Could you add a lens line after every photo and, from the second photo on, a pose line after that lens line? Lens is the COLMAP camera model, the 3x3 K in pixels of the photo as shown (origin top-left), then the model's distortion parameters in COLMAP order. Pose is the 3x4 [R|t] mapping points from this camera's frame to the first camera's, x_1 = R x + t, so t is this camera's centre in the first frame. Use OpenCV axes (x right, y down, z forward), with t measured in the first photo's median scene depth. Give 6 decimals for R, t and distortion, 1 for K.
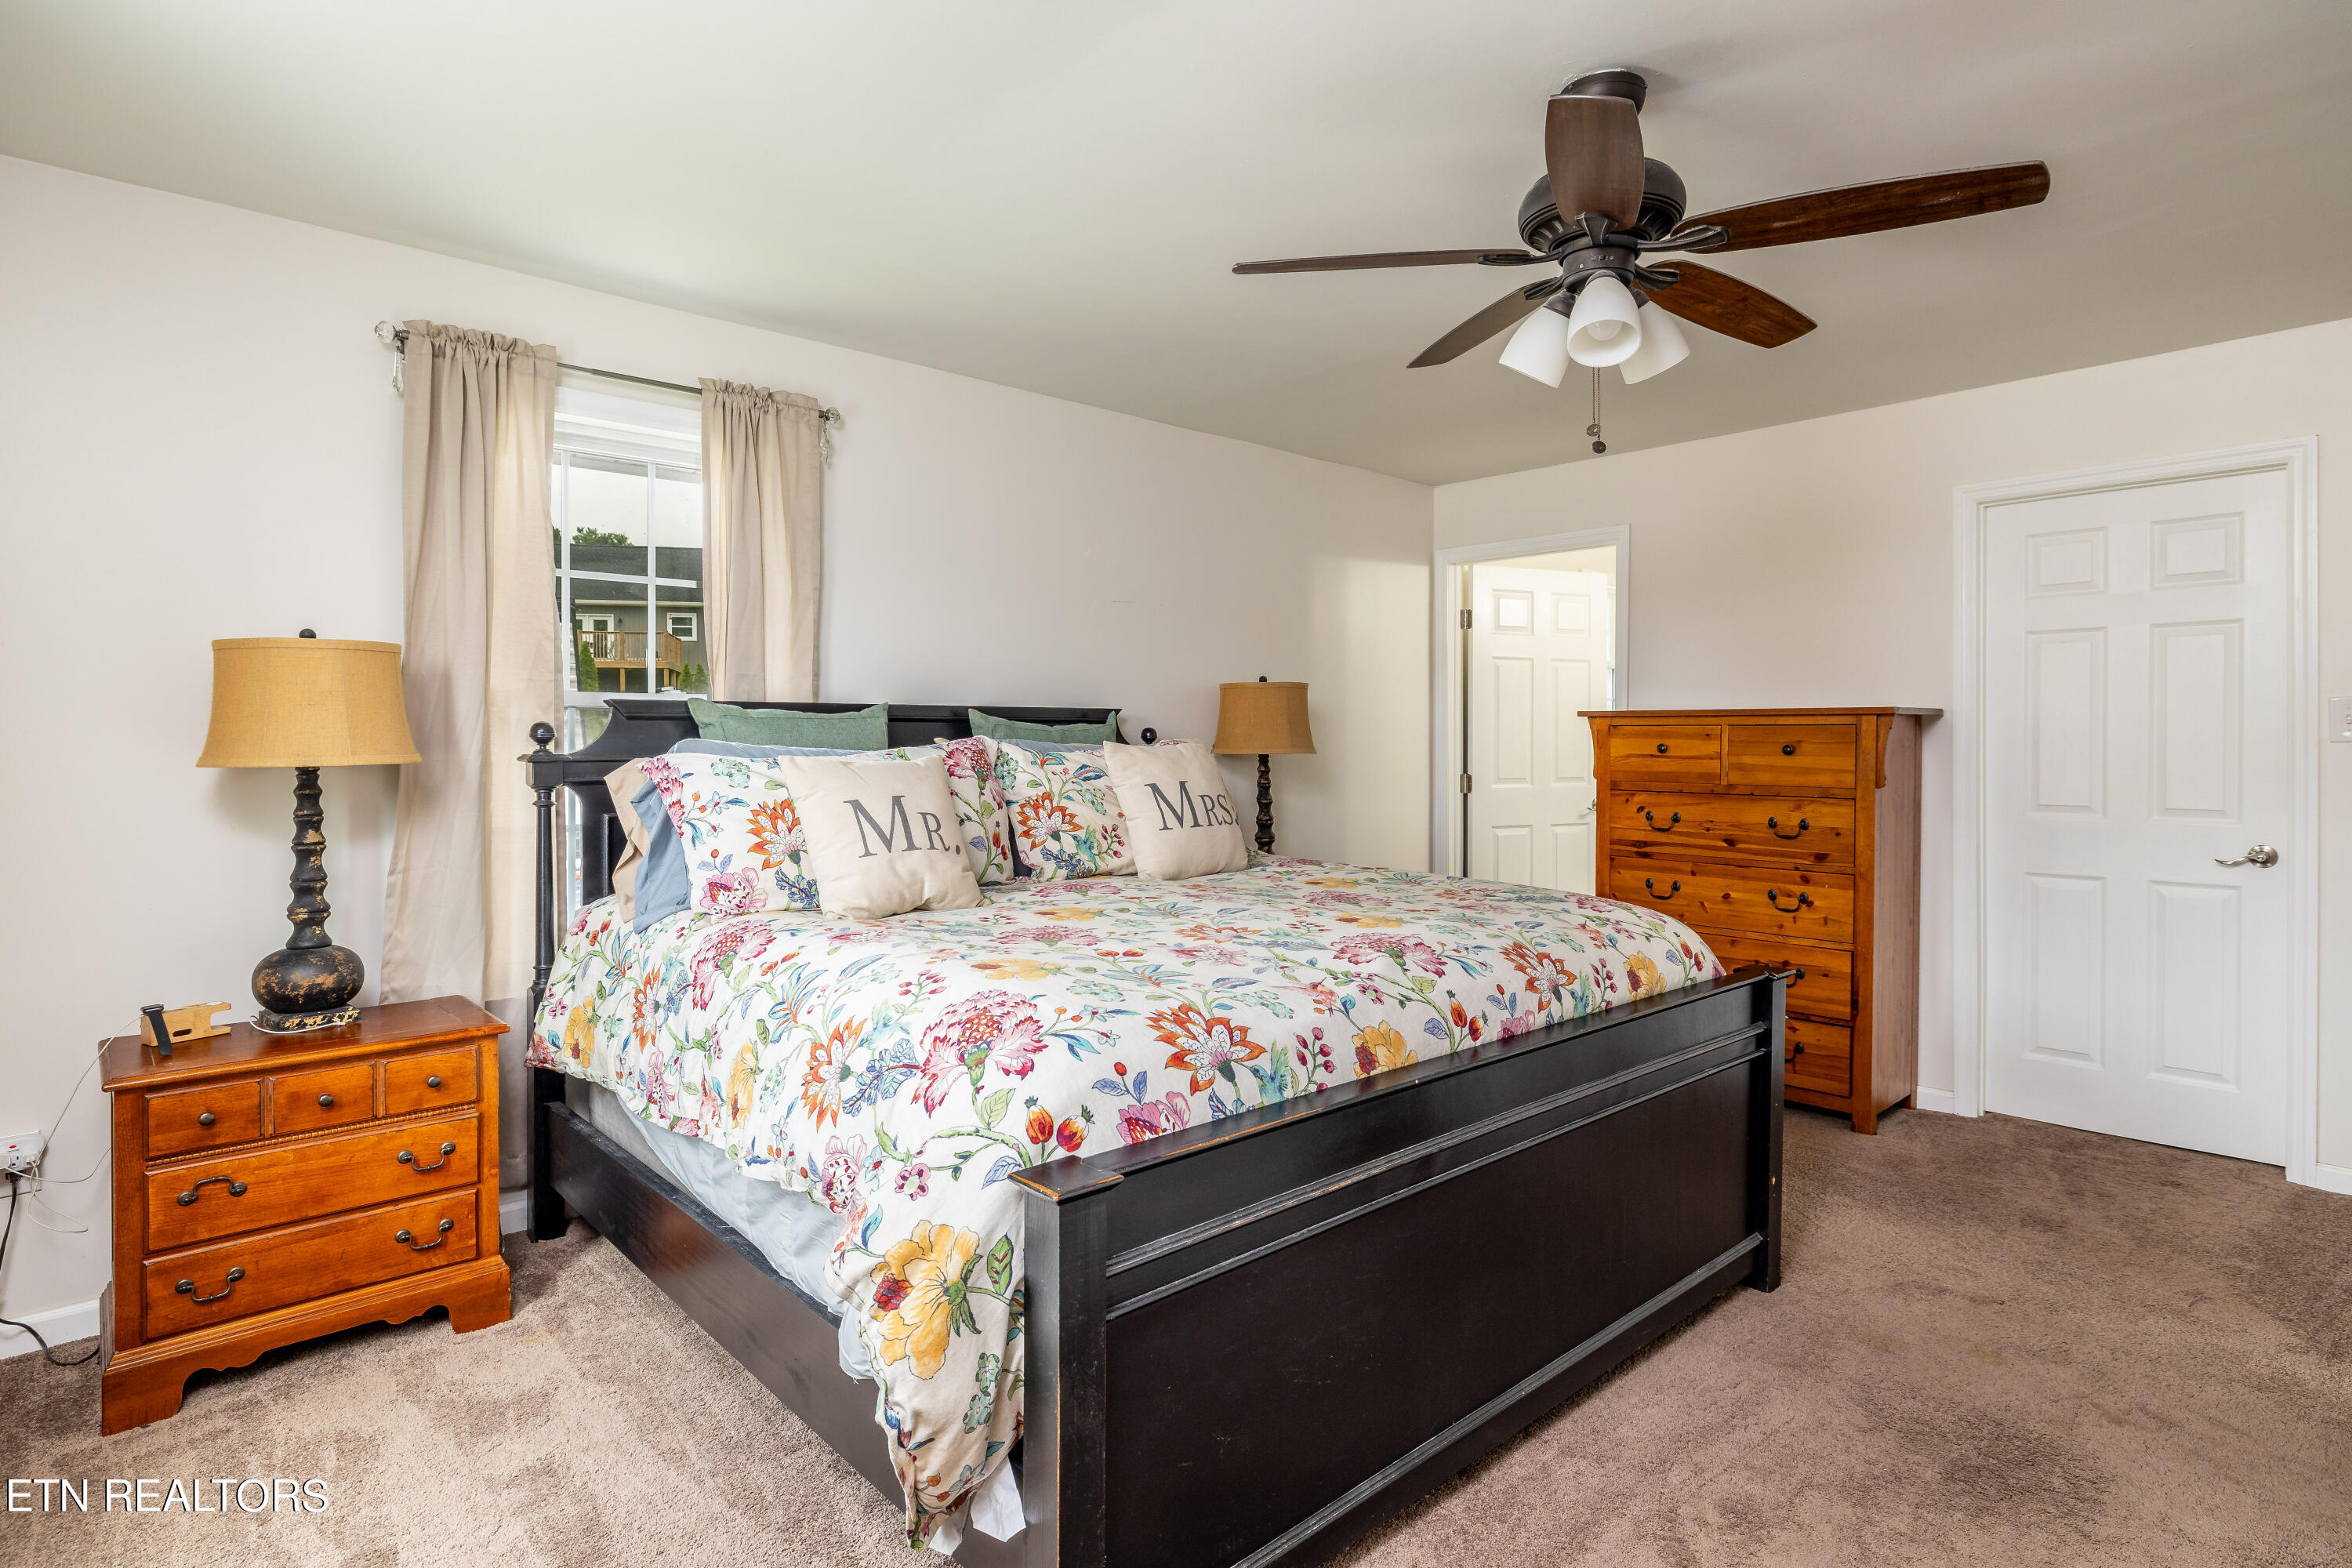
lens RADIAL K [[1202.0, 0, 1175.0], [0, 1202.0, 748.1], [0, 0, 1]] dist [0.000725, 0.000154]
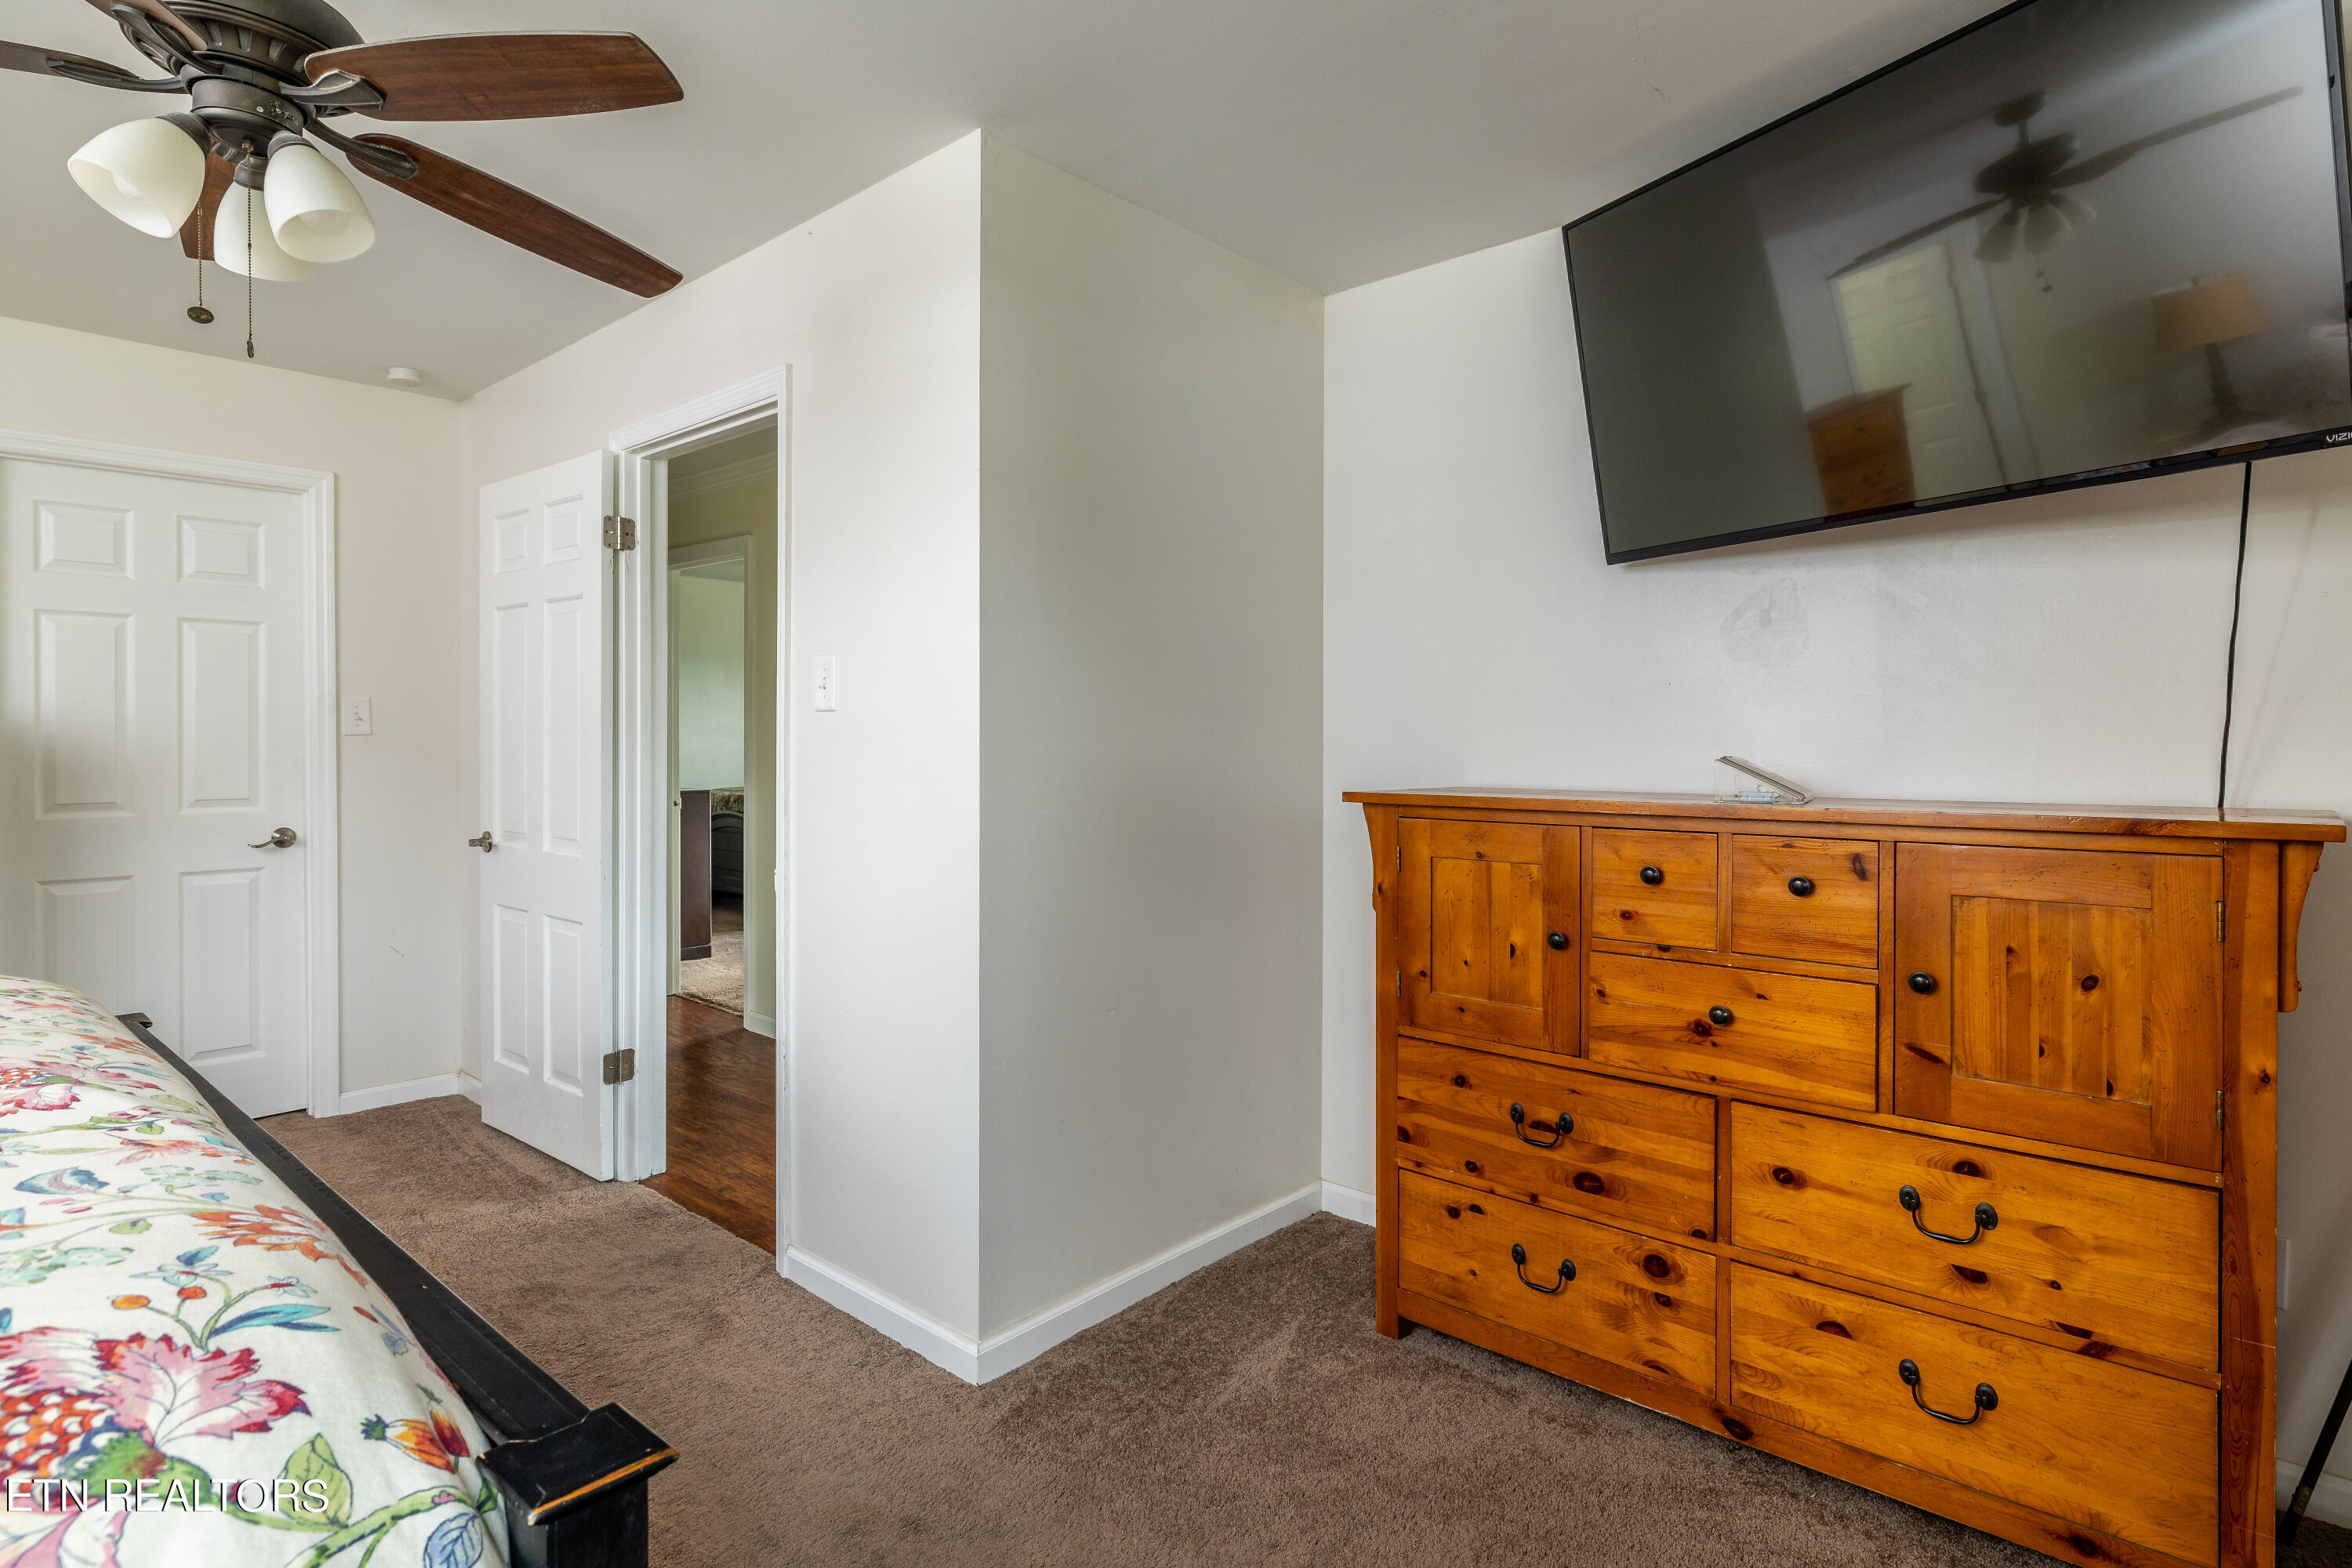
lens RADIAL K [[1202.0, 0, 1175.0], [0, 1202.0, 748.1], [0, 0, 1]] dist [0.000725, 0.000154]
pose [[-0.113952, -0.007079, 0.993461, -0.411213], [-0.001961, 0.999974, 0.006900, -0.002724], [-0.993484, -0.001161, -0.113963, 0.435318]]
